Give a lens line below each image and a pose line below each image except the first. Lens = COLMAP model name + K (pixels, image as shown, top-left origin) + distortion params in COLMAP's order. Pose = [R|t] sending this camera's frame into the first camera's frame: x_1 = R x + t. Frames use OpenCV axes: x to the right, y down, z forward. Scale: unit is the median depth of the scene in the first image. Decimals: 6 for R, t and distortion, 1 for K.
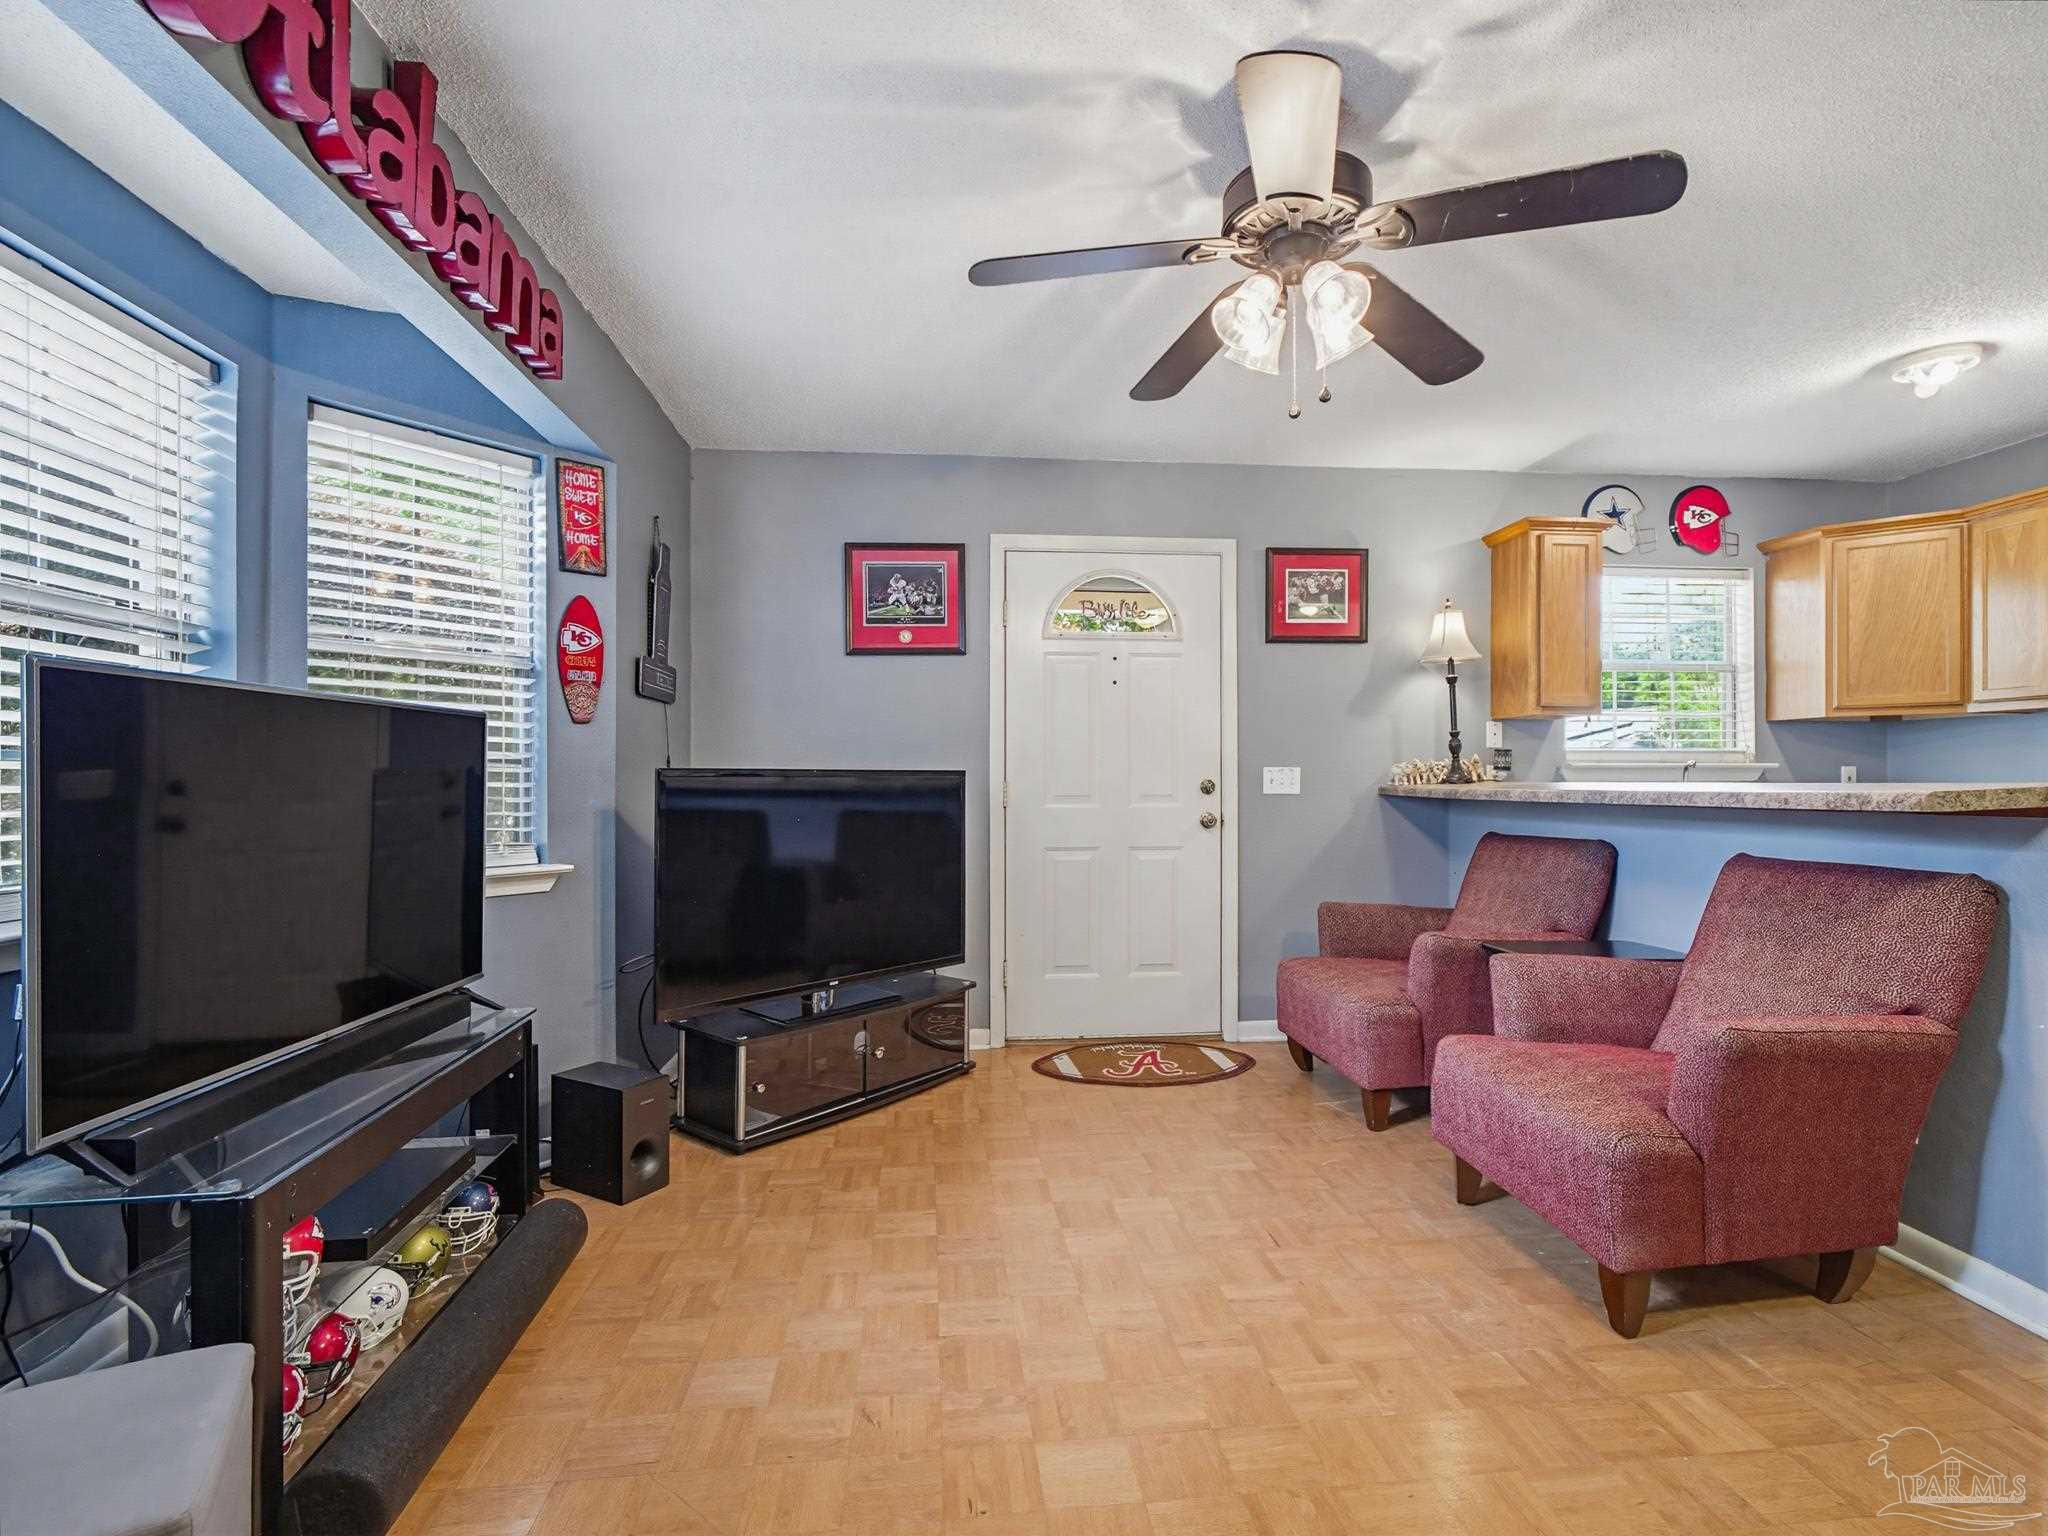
lens RADIAL K [[974.2, 0, 1026.0], [0, 974.2, 769.0], [0, 0, 1]] dist [0.001905, -0.001441]
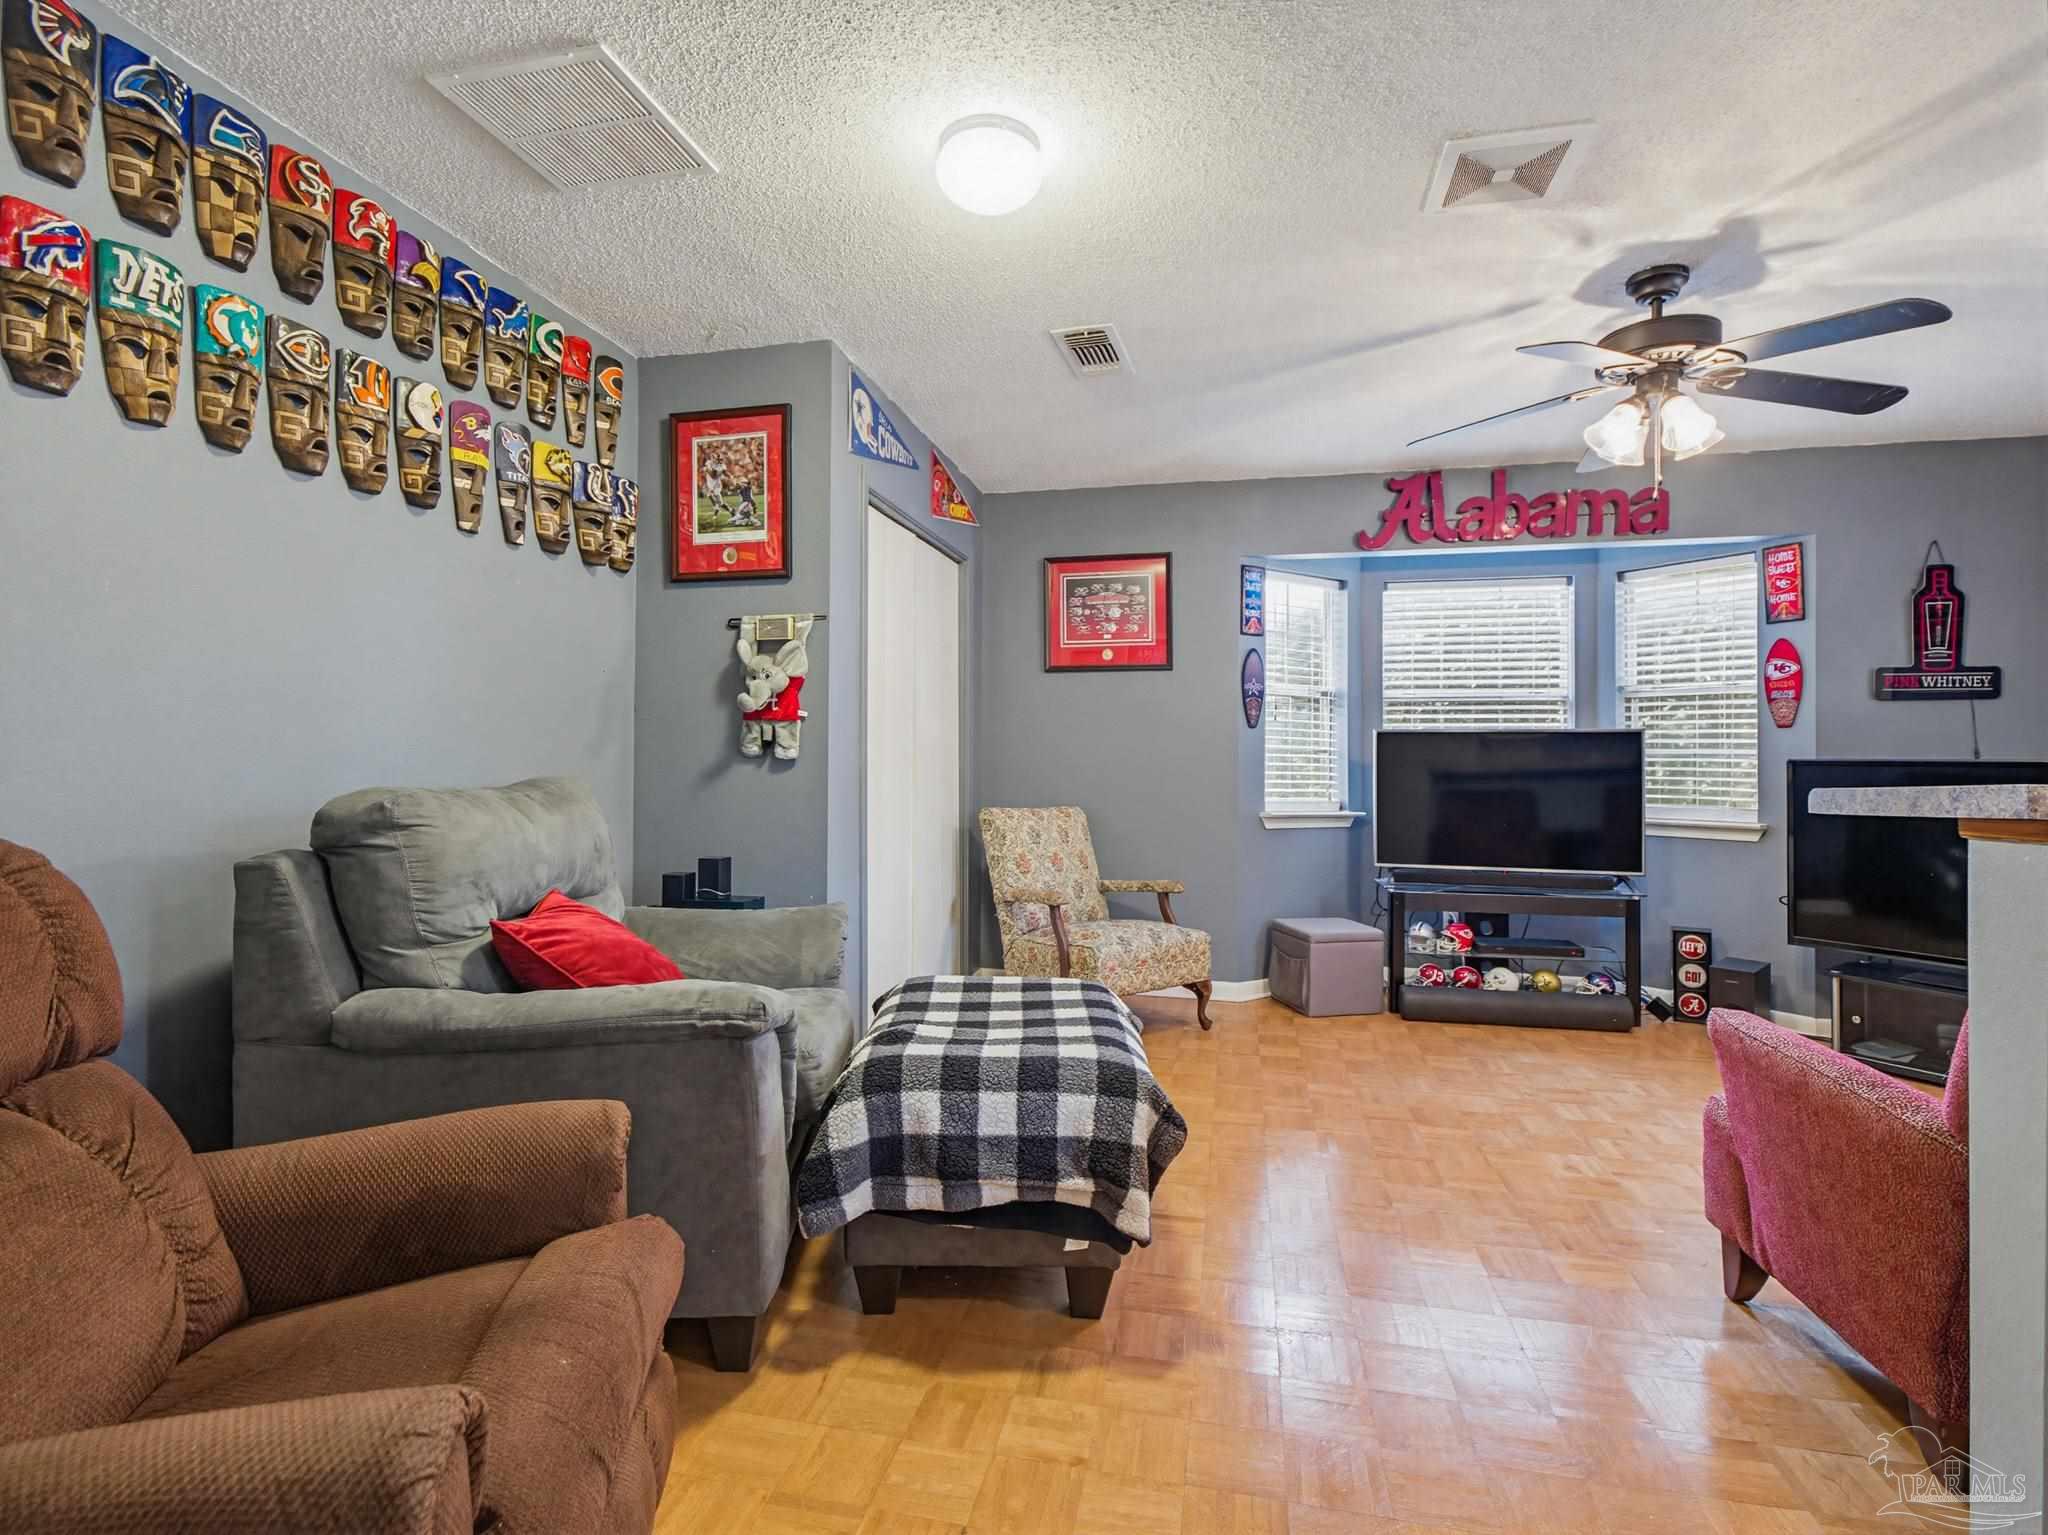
lens RADIAL K [[974.2, 0, 1028.8], [0, 974.2, 751.7], [0, 0, 1]] dist [0.001905, -0.001441]
pose [[-0.318251, -0.006093, -0.947987, 1.246485], [0.001041, 0.999977, -0.006776, -0.003207], [0.948006, -0.003143, -0.318238, 0.407626]]
